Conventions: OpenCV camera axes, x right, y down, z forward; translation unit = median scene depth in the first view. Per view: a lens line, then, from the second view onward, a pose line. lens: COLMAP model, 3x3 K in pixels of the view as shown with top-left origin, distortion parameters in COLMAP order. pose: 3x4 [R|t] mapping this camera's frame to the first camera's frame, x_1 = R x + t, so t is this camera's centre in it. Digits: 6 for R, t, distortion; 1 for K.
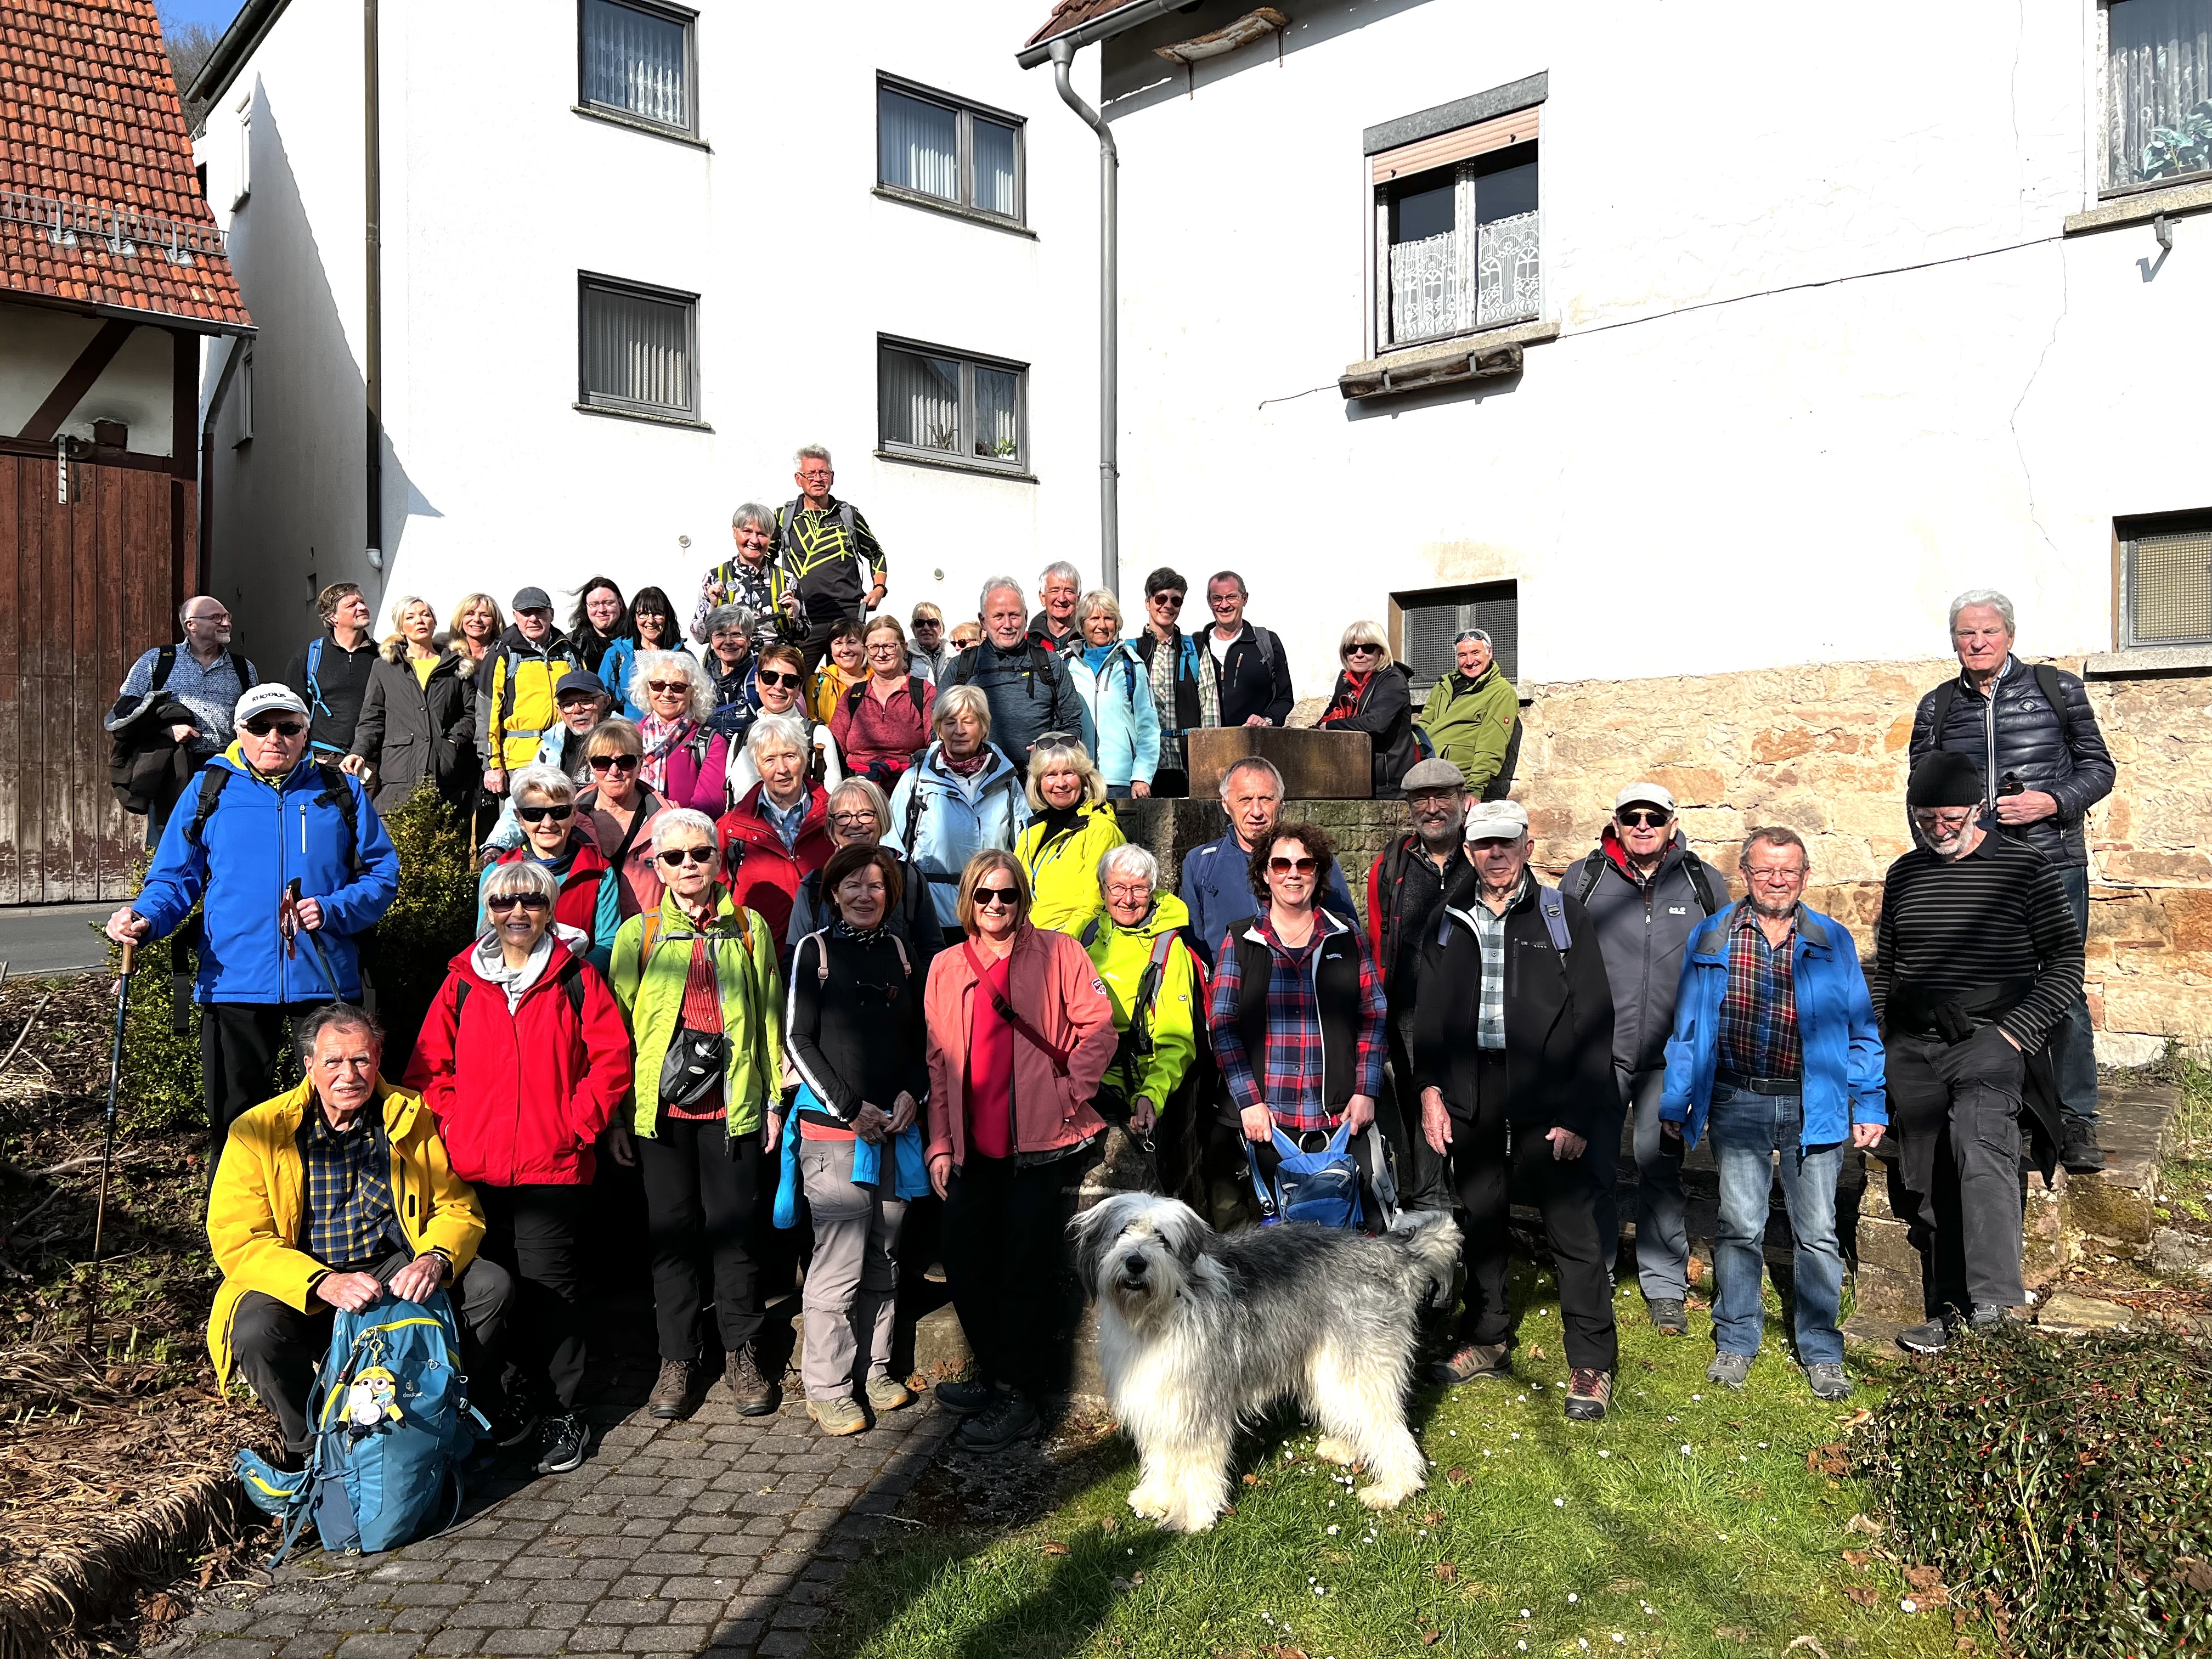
lens RADIAL K [[1716.2, 0, 1158.9], [0, 1716.2, 798.5], [0, 0, 1]] dist [0.043475, -0.059947]
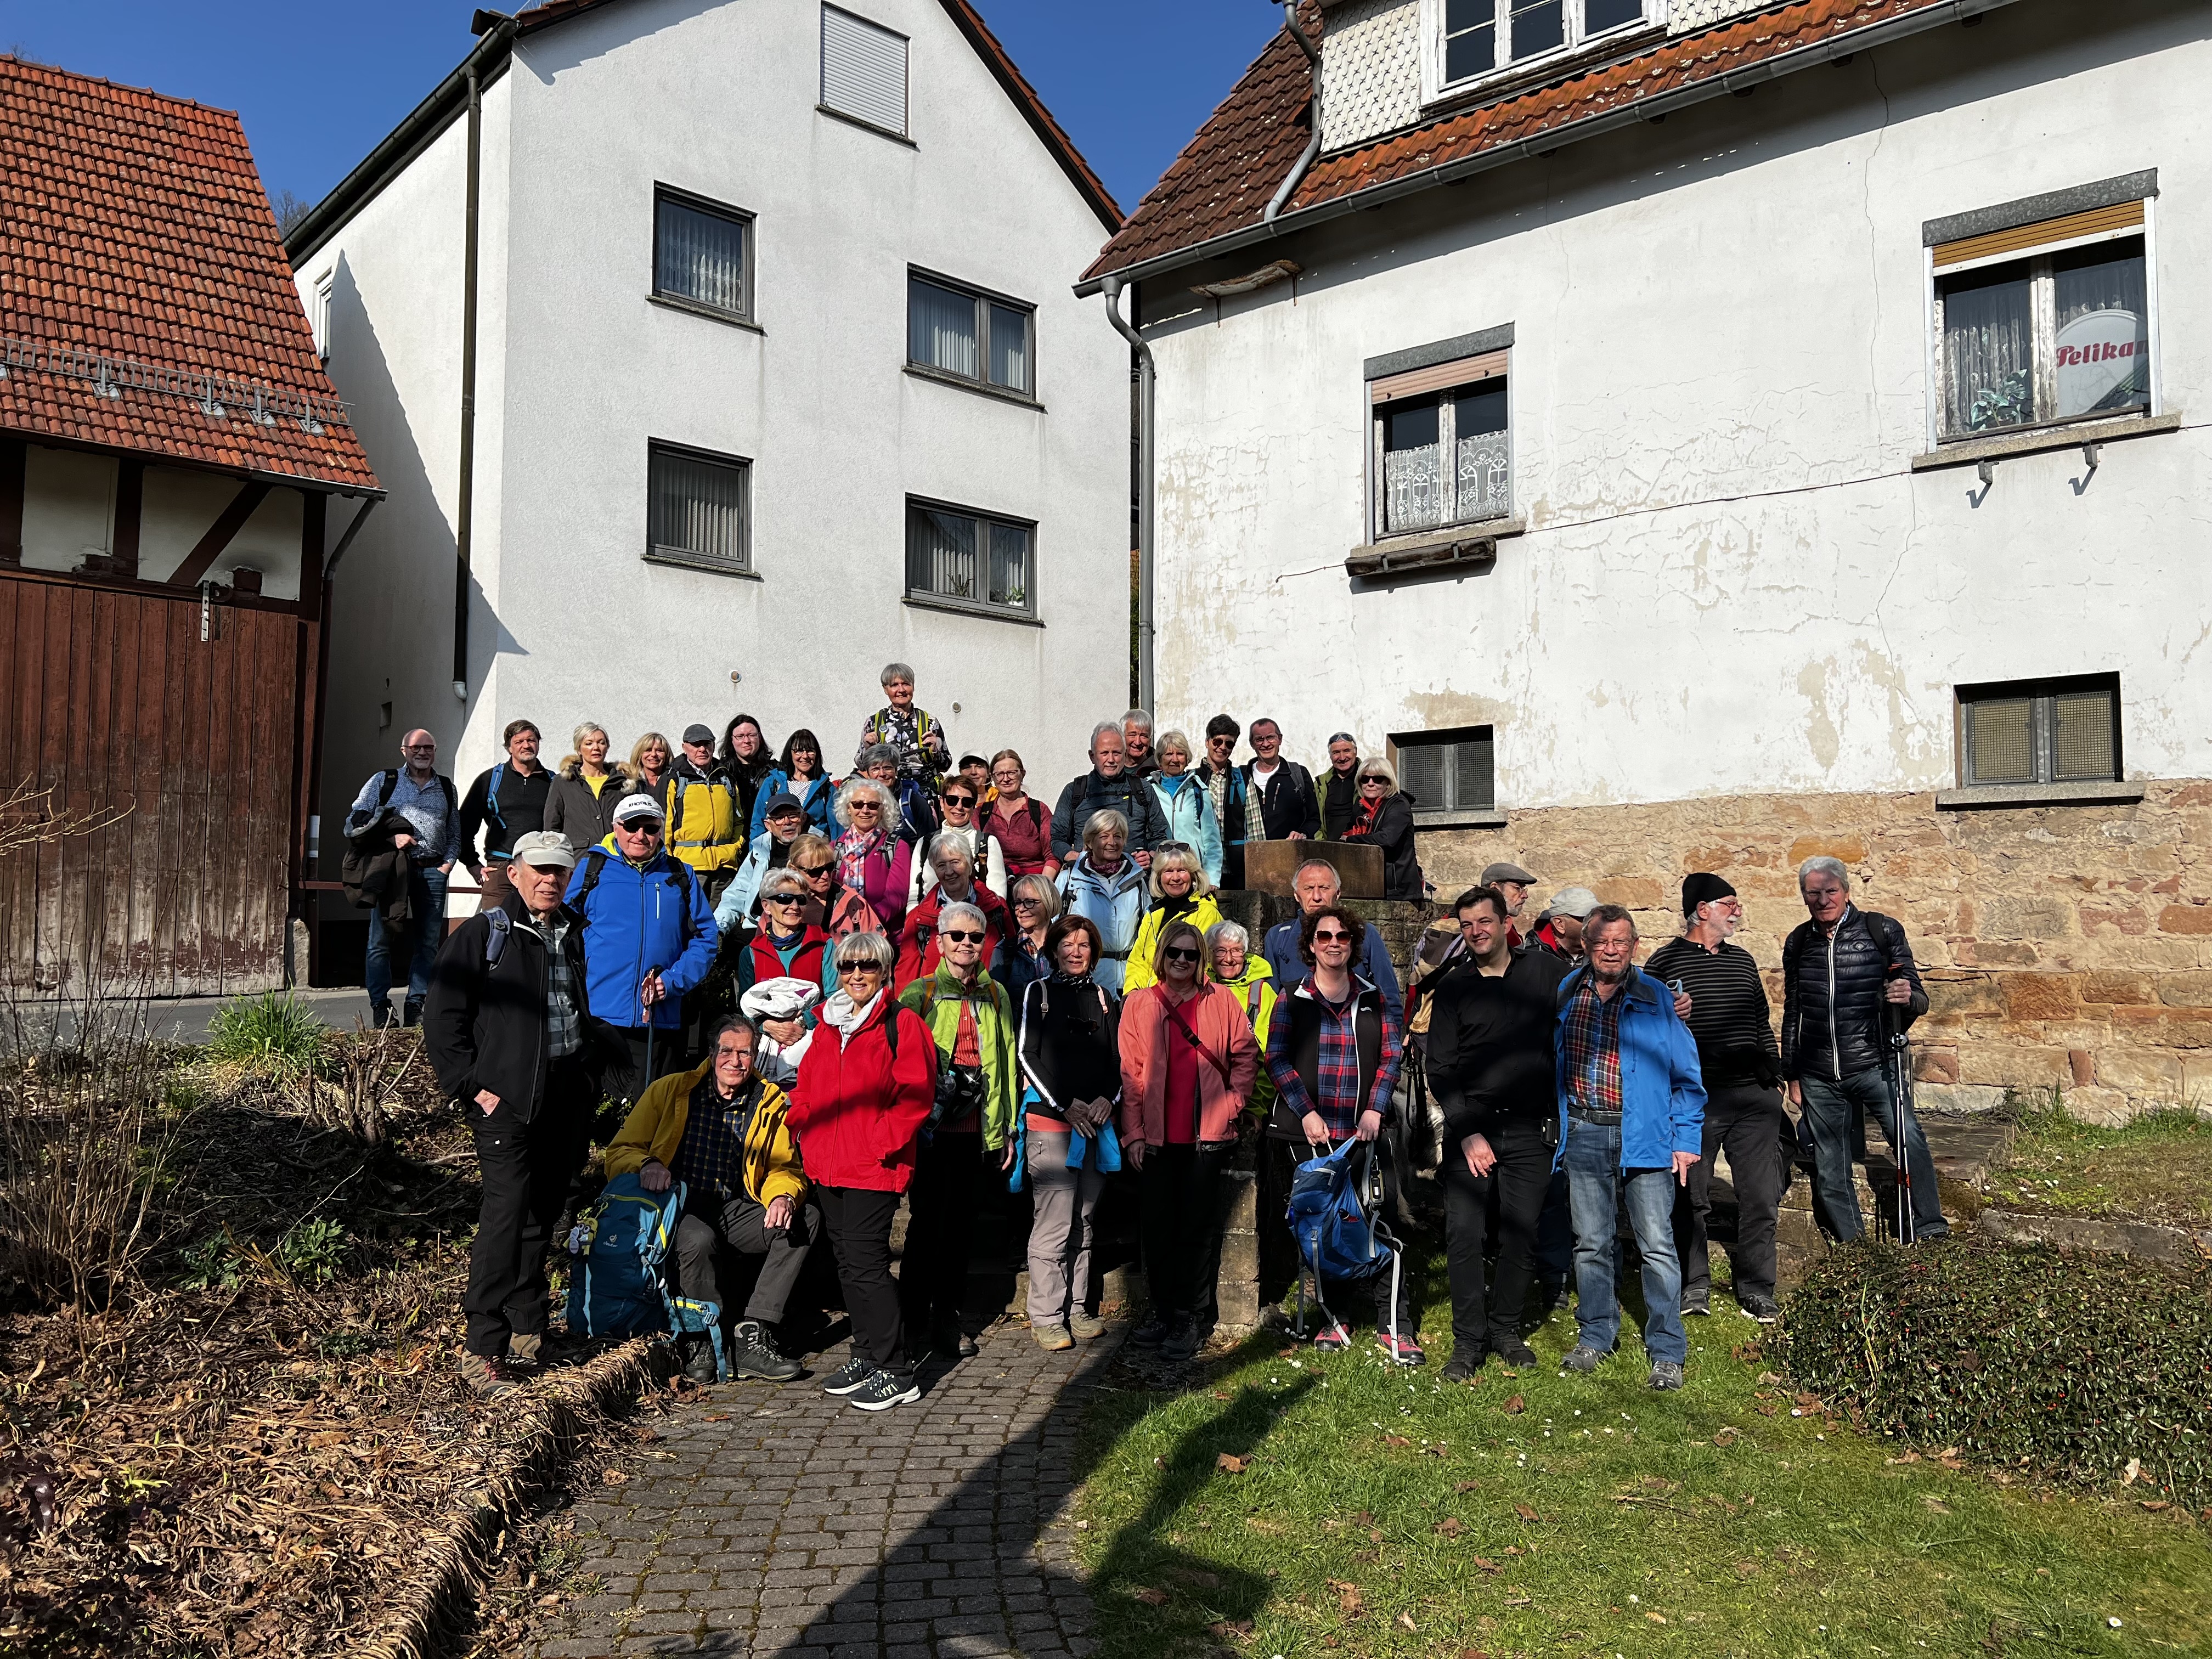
lens RADIAL K [[1744.1, 0, 1167.9], [0, 1744.1, 798.5], [0, 0, 1]] dist [0.042865, -0.064418]
pose [[0.998937, 0.008568, 0.045303, -0.075022], [-0.005207, 0.997259, -0.073805, 0.017280], [-0.045811, 0.073491, 0.996243, -0.214132]]
